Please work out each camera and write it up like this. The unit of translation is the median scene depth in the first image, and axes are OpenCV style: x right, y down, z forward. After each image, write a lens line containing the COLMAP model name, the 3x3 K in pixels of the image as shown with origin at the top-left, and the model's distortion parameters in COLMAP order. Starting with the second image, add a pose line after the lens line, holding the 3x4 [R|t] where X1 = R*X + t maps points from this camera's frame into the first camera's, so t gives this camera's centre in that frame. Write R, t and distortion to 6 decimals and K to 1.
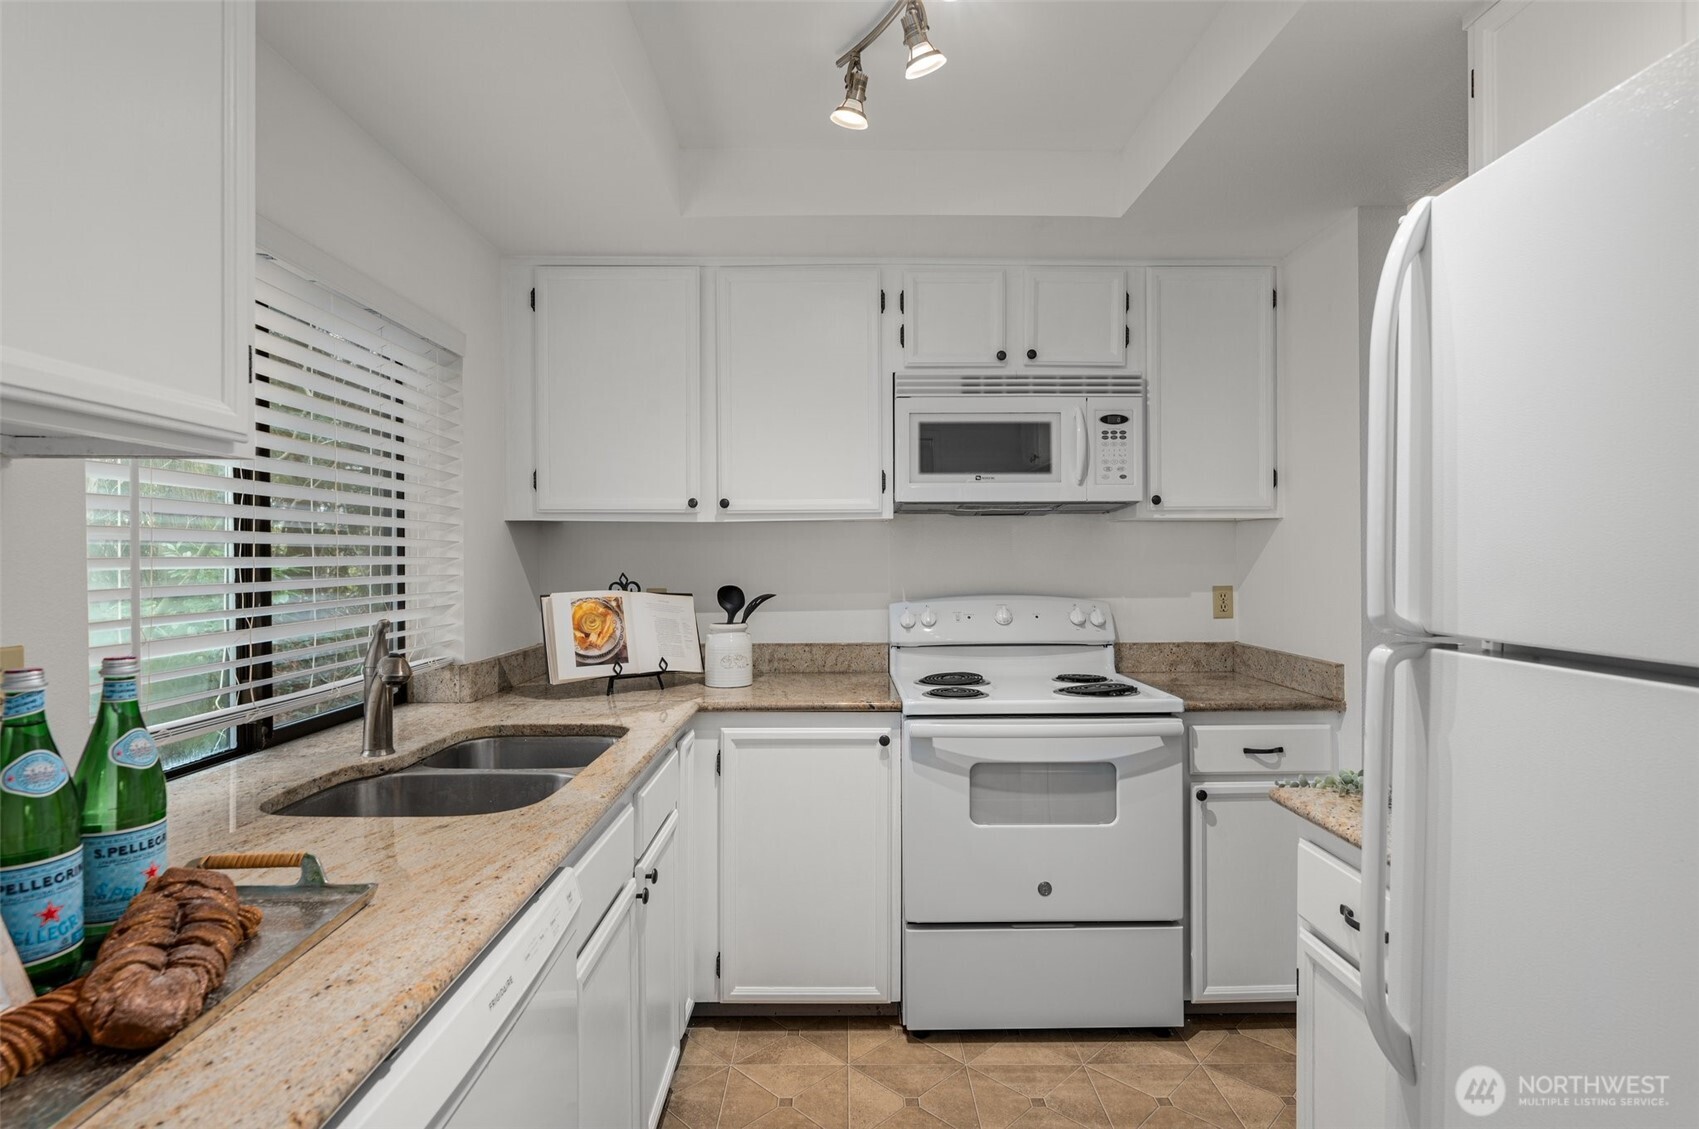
lens RADIAL K [[866.8, 0, 849.5], [0, 866.8, 564.5], [0, 0, 1]] dist [-0.002012, -0.000496]
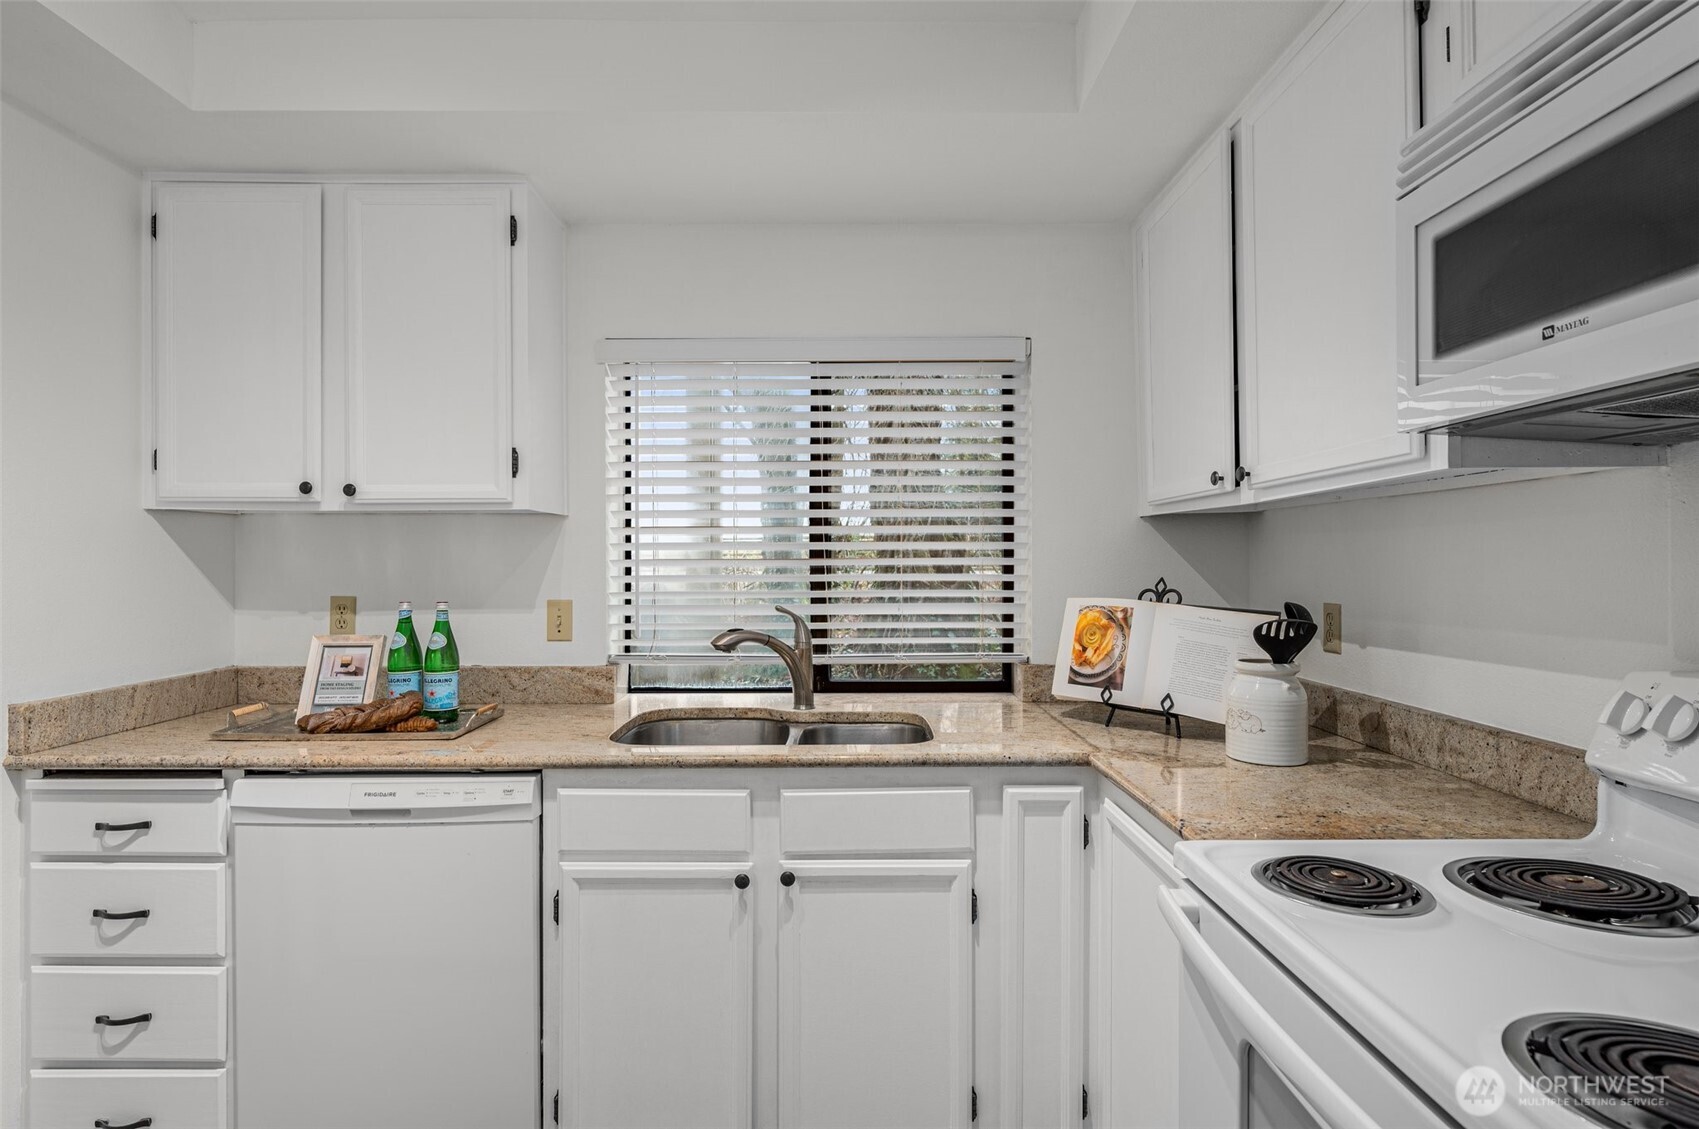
lens RADIAL K [[866.8, 0, 849.5], [0, 866.8, 564.5], [0, 0, 1]] dist [-0.002012, -0.000496]
pose [[-0.006353, 0.004284, -0.999971, 0.537395], [-0.010298, 0.999938, 0.004349, -0.002752], [0.999927, 0.010325, -0.006308, 0.758019]]
